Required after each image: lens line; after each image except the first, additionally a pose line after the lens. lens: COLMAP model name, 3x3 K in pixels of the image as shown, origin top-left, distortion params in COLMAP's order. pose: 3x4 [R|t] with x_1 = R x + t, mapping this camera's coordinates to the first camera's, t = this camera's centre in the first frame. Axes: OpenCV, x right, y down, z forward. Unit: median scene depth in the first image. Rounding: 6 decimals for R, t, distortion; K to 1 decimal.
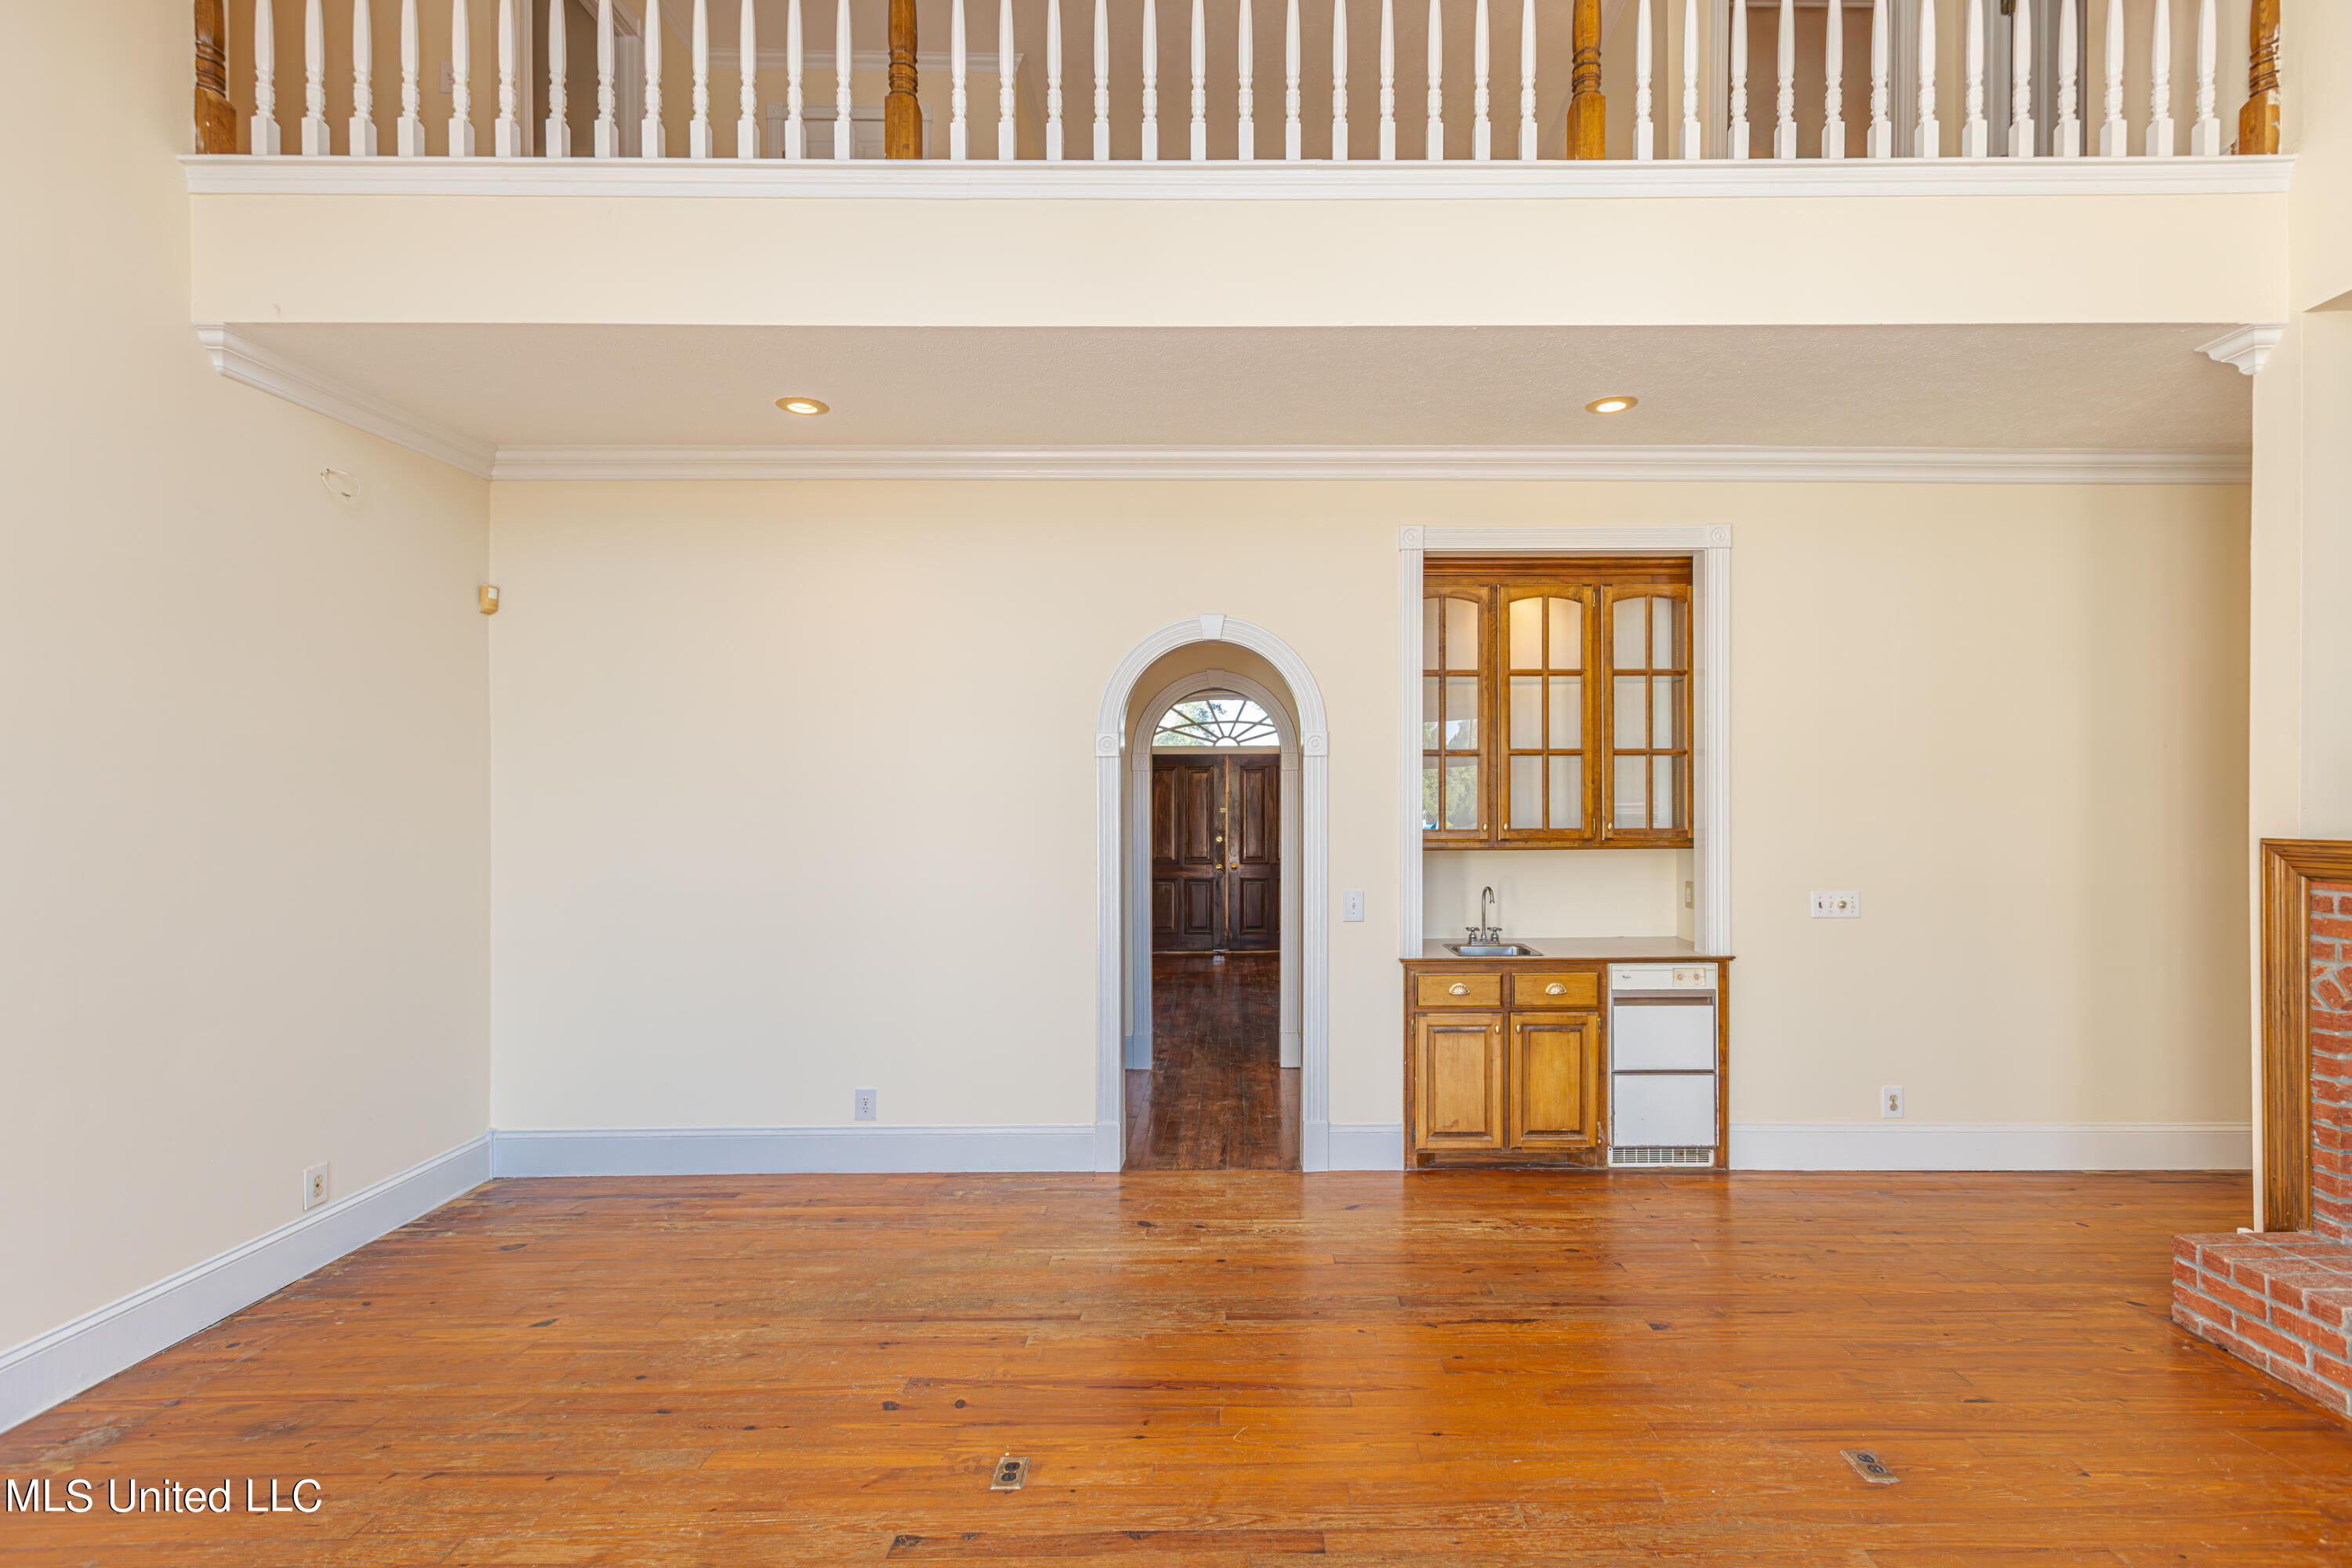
lens RADIAL K [[1078.2, 0, 1242.1], [0, 1078.2, 804.7], [0, 0, 1]] dist [0.005483, -0.000248]
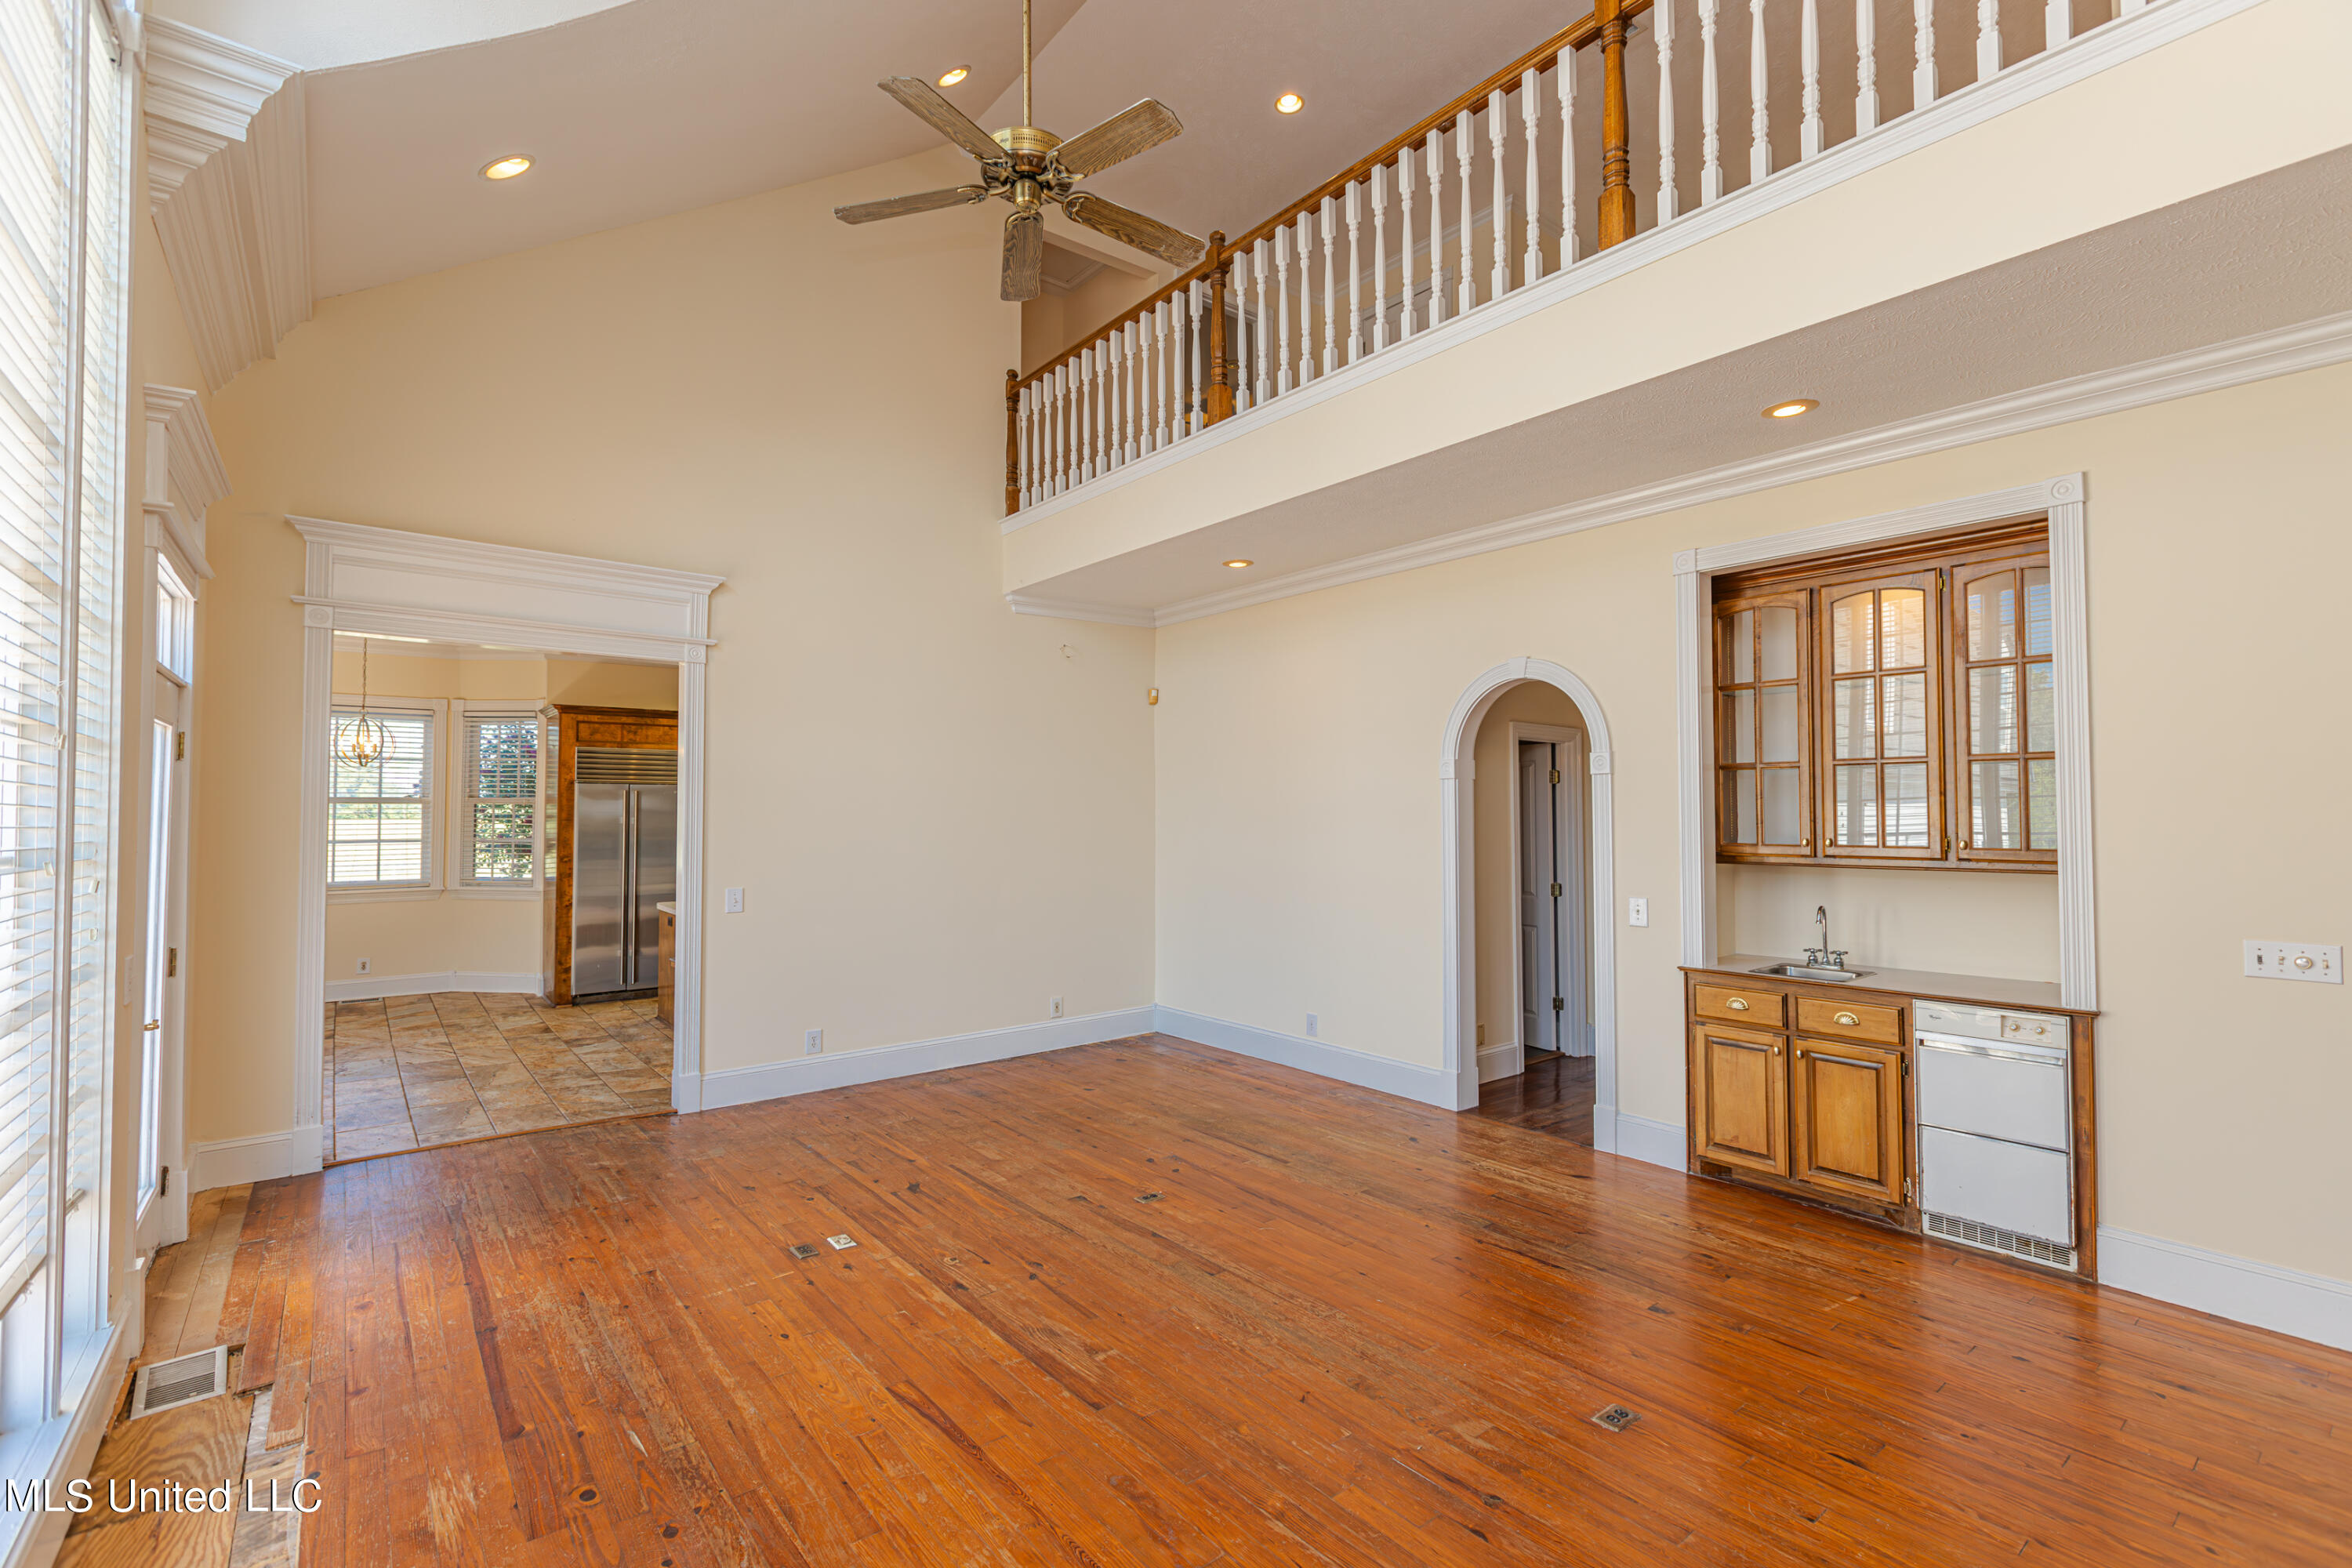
lens RADIAL K [[1053.1, 0, 1176.0], [0, 1053.1, 784.0], [0, 0, 1]] dist [-0.013414, 0.000500]
pose [[0.610840, -0.020400, -0.791491, 0.654271], [-0.011302, 0.999341, -0.034480, 0.007283], [0.791673, 0.030007, 0.610207, -0.008457]]
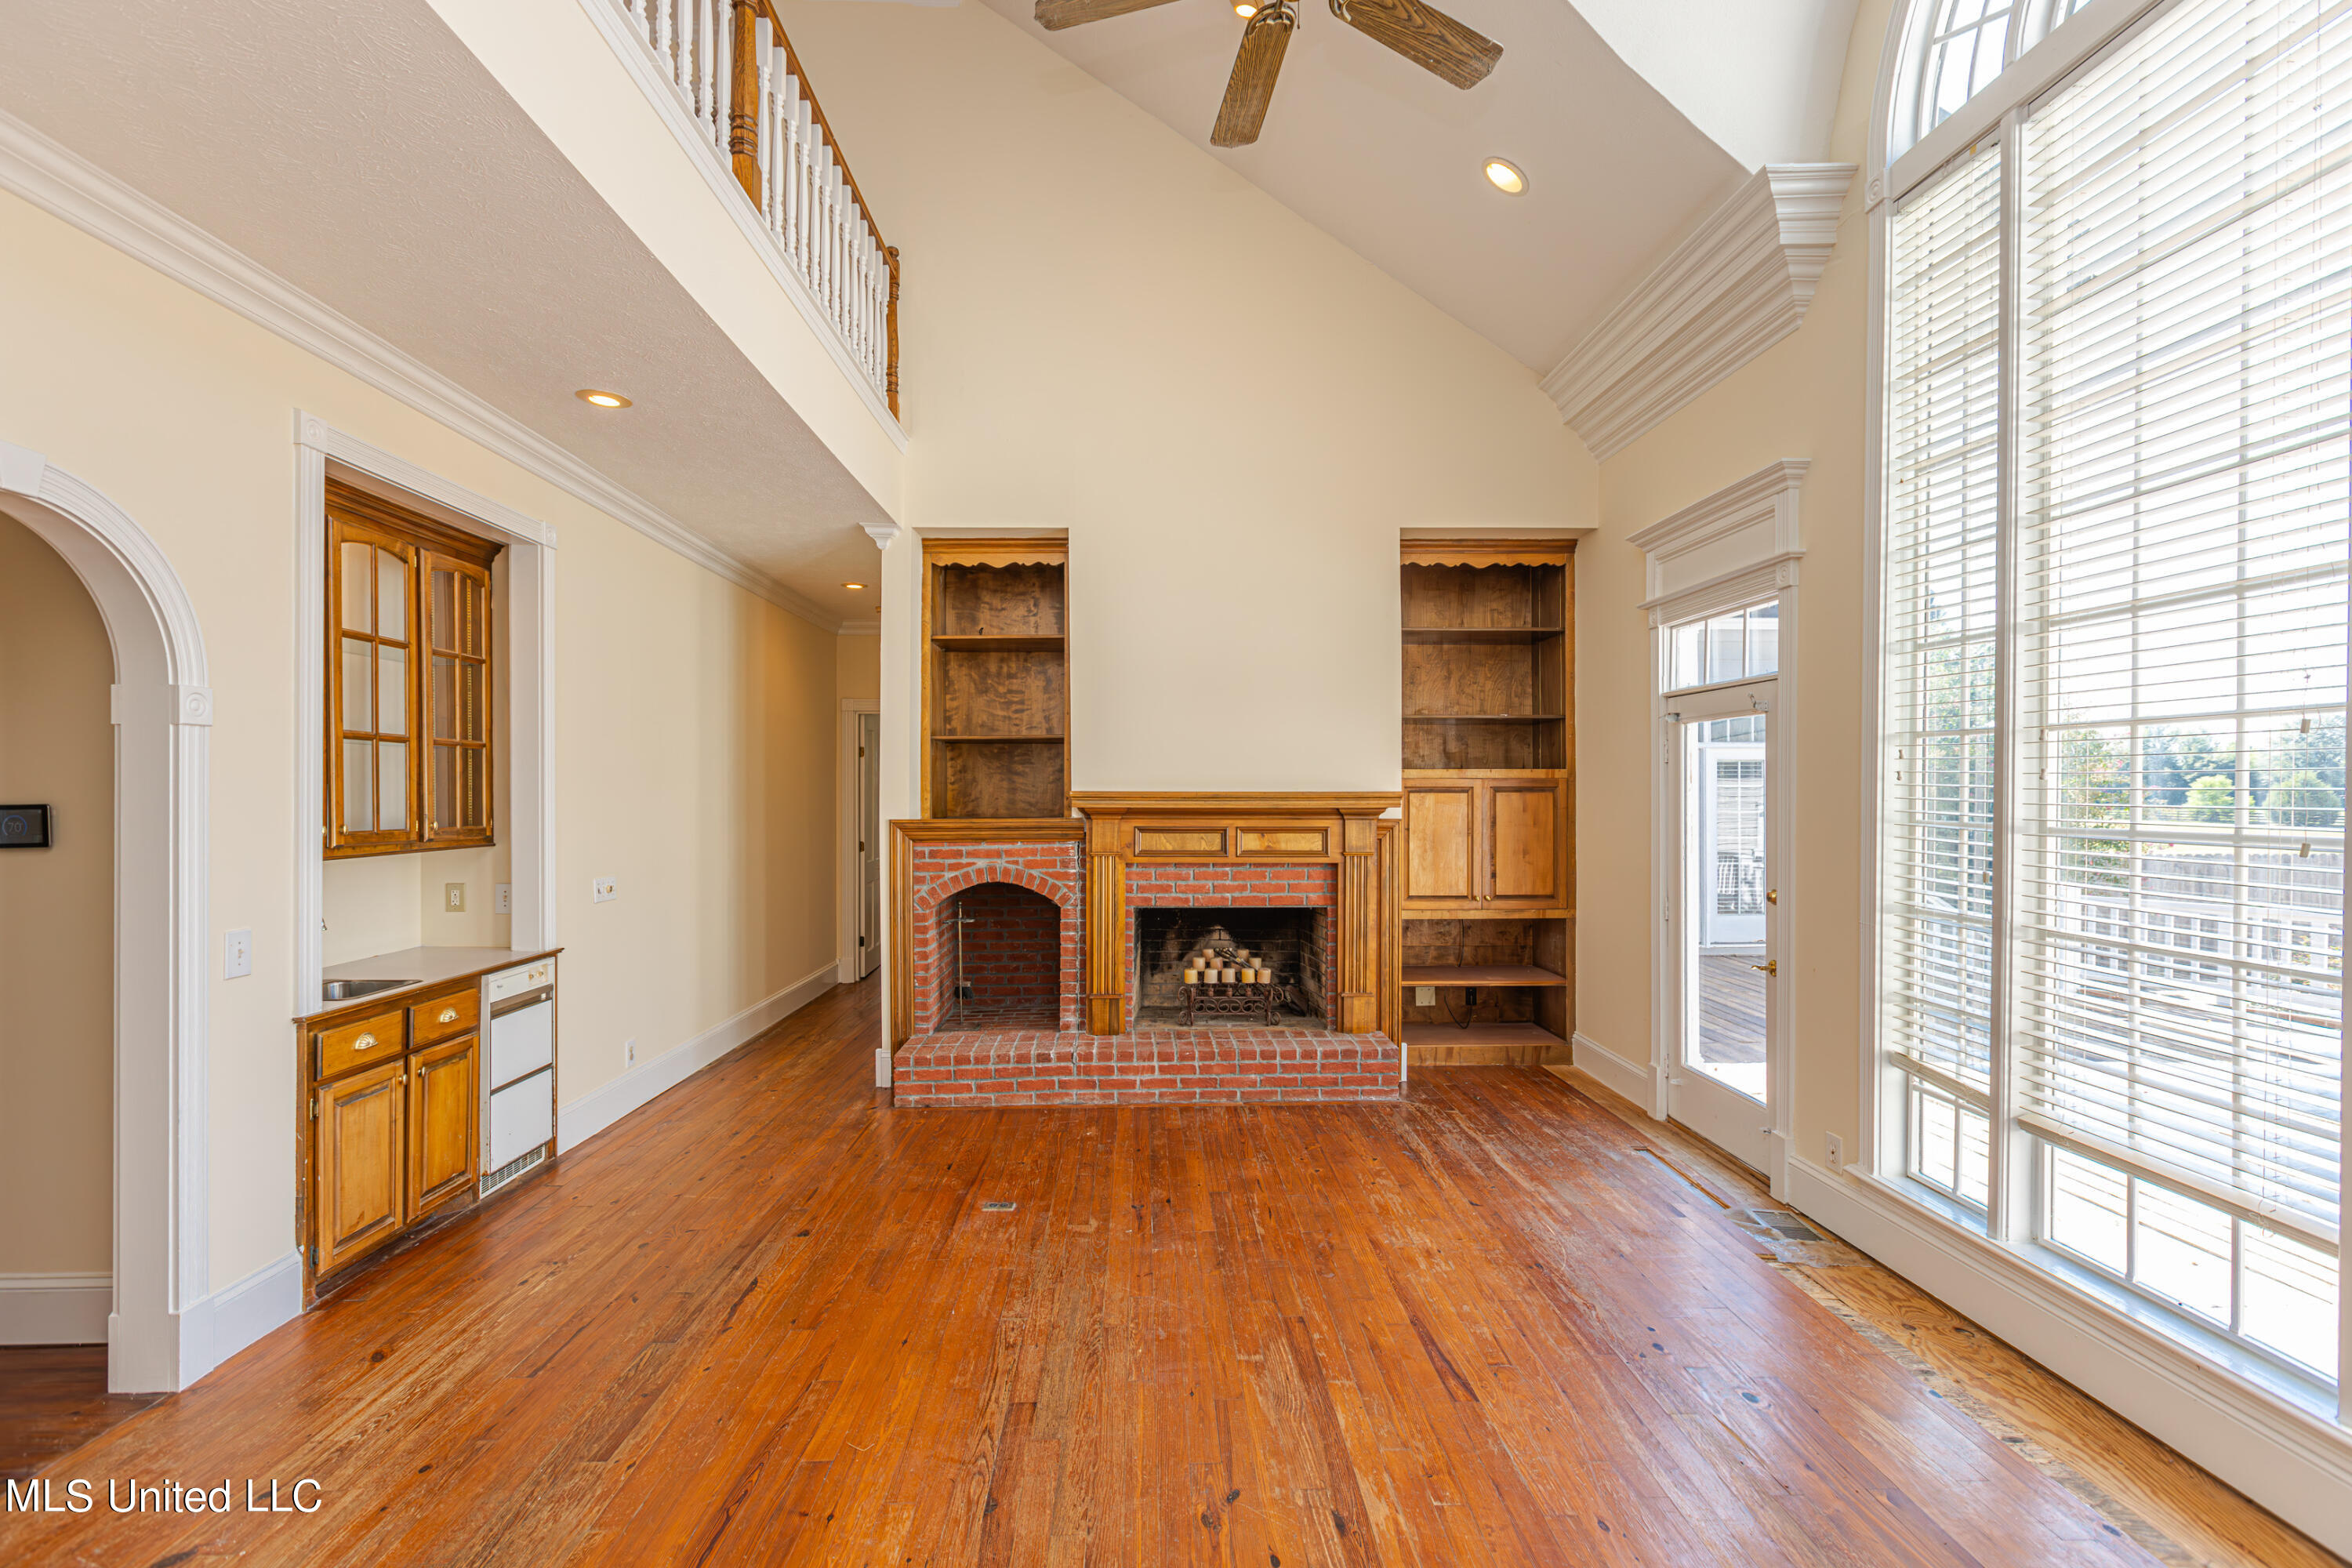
lens RADIAL K [[1055.3, 0, 1172.2], [0, 1055.3, 809.9], [0, 0, 1]] dist [0.032532, 0.000192]
pose [[-0.020540, -0.006646, 0.999767, -0.574698], [0.005866, 0.999960, 0.006768, 0.004673], [-0.999772, 0.006004, -0.020500, 0.438311]]
